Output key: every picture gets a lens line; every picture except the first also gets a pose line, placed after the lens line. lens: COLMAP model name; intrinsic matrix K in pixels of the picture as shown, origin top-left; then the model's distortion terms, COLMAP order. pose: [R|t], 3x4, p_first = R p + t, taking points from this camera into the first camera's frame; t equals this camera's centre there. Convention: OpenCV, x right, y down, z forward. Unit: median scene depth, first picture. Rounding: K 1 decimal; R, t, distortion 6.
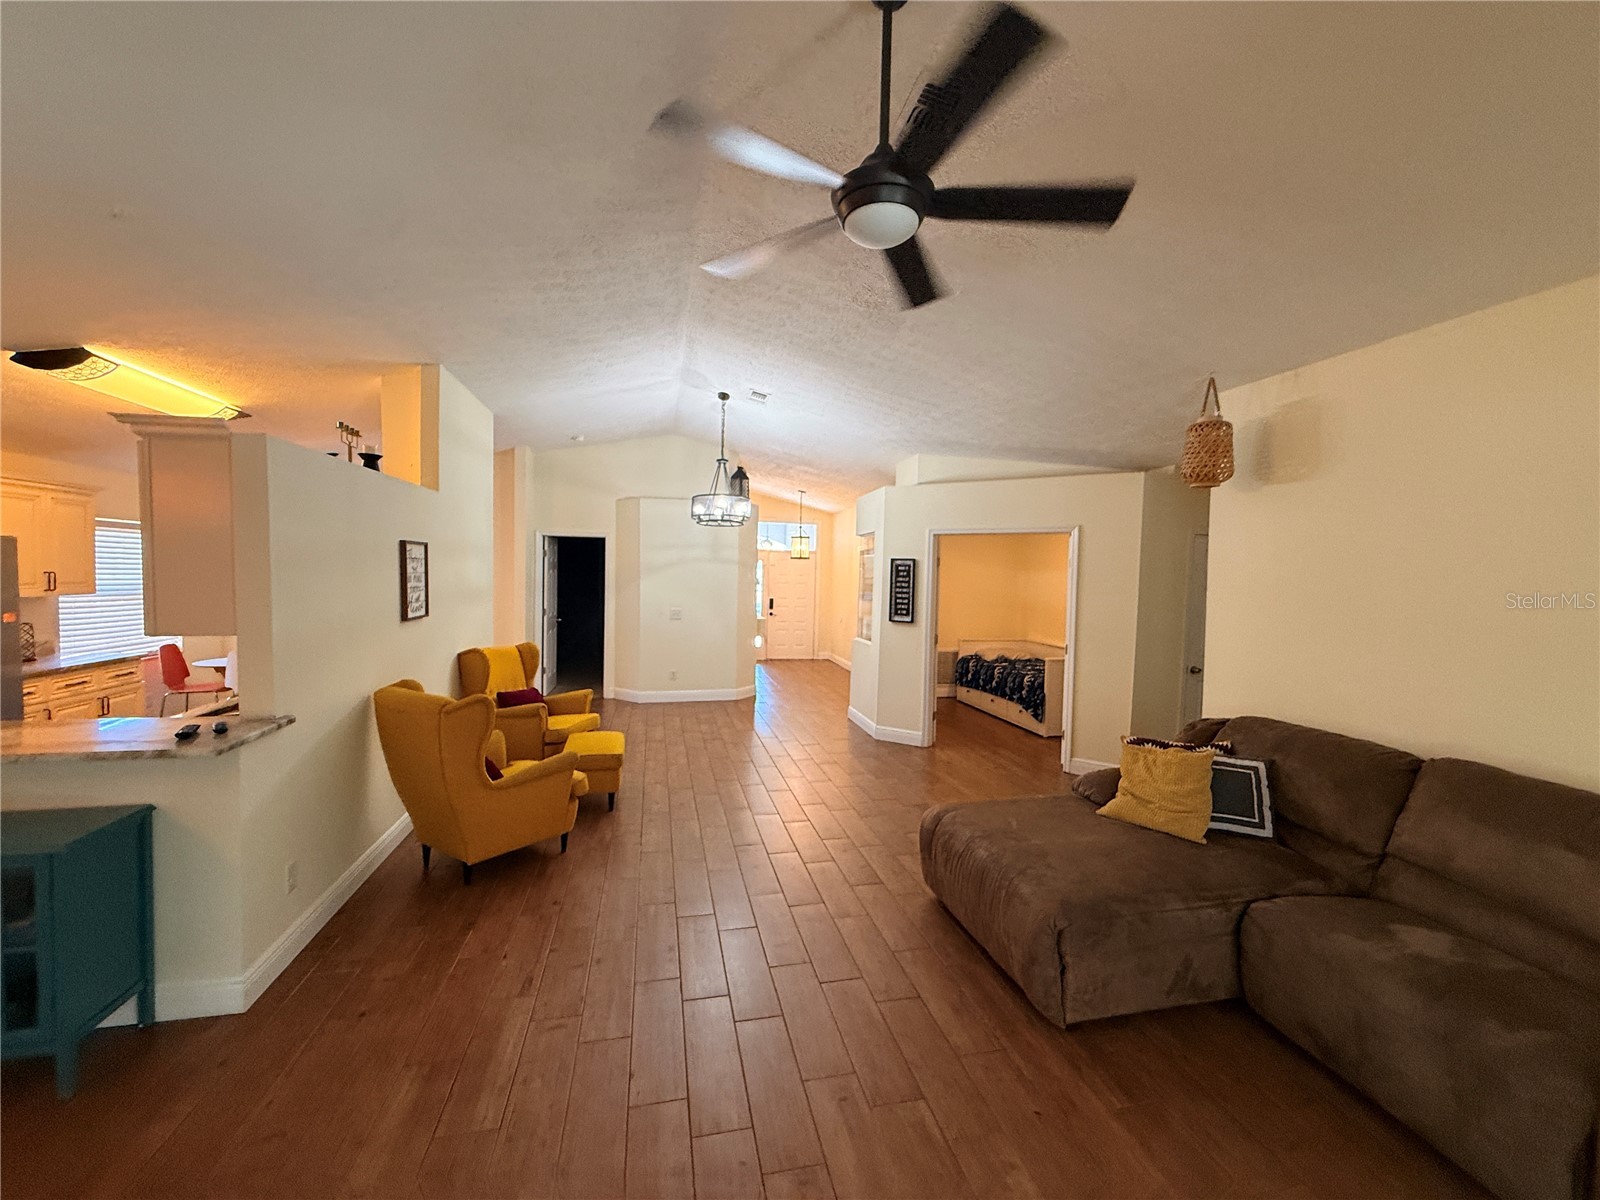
lens RADIAL K [[665.2, 0, 800.0], [0, 665.2, 600.0], [0, 0, 1]] dist [0.000064, -0.000023]
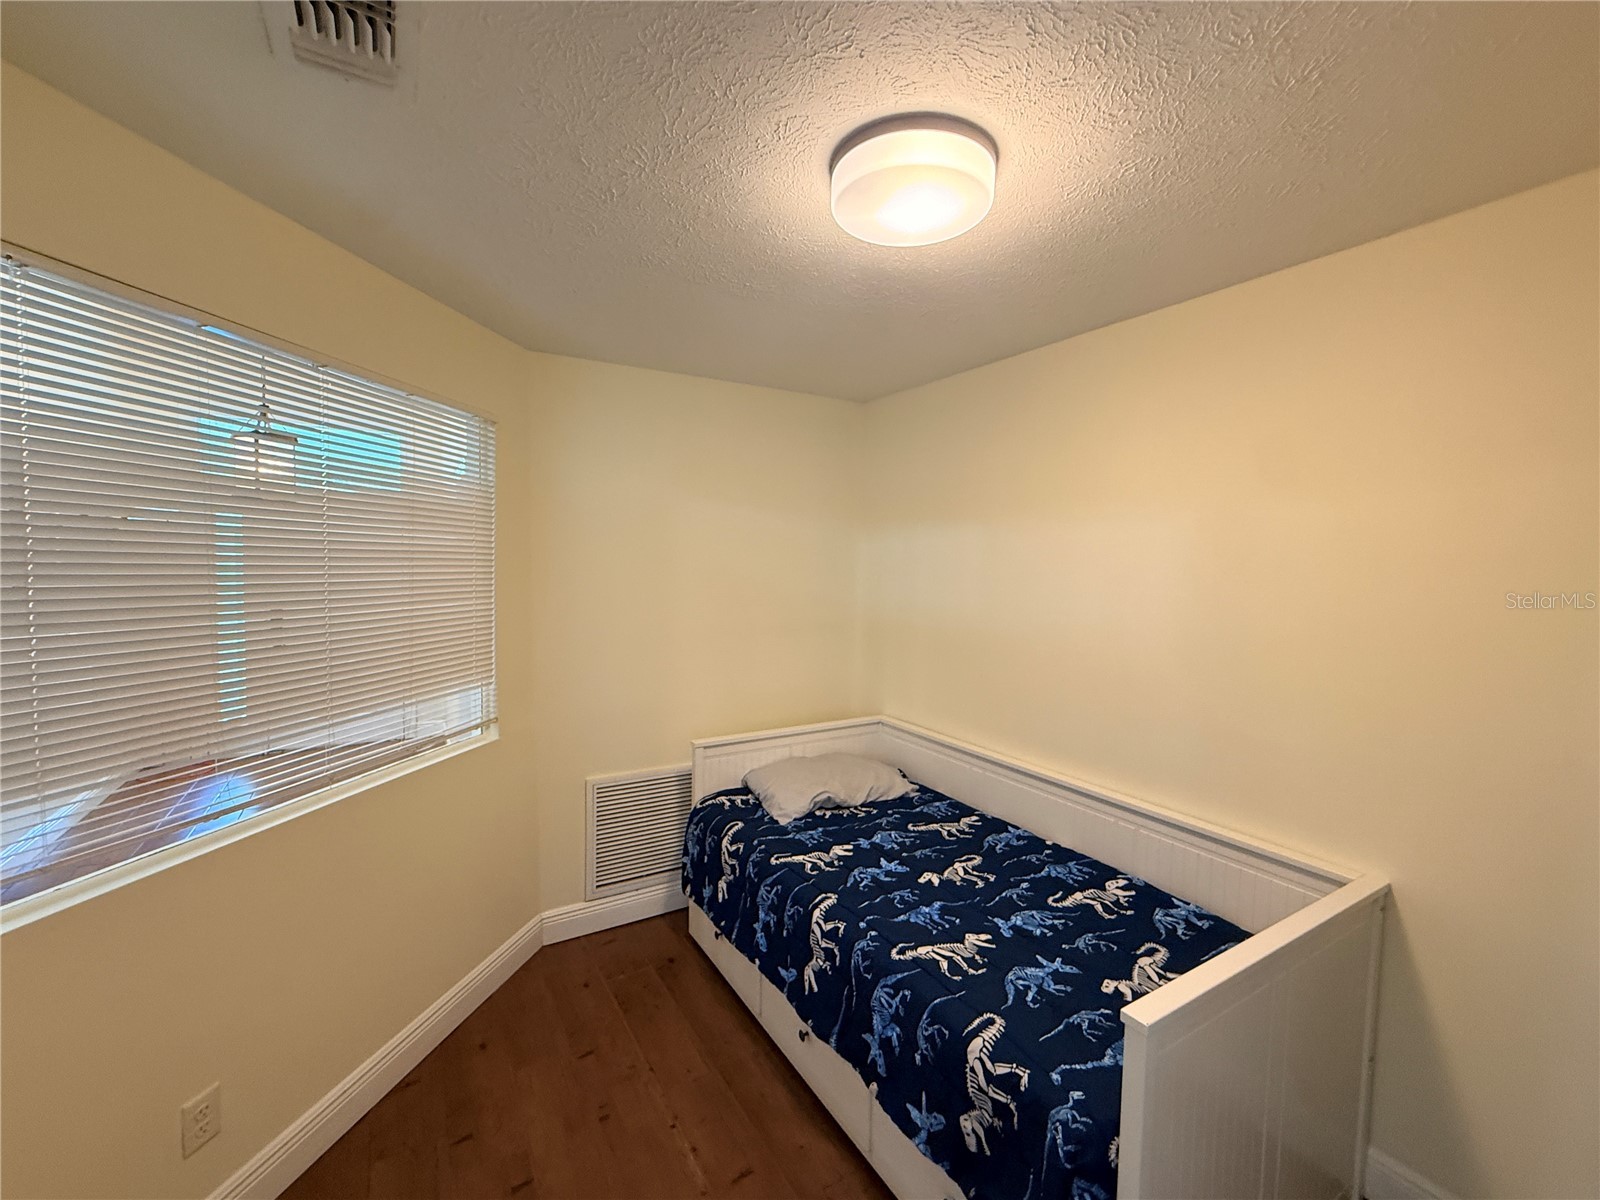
lens RADIAL K [[635.9, 0, 800.0], [0, 635.9, 600.0], [0, 0, 1]] dist [-0.000509, -0.000253]
pose [[0.951644, -0.021243, 0.306466, 0.208181], [0.012868, 0.999487, 0.029322, -0.016296], [-0.306932, -0.023961, 0.951430, 0.742120]]
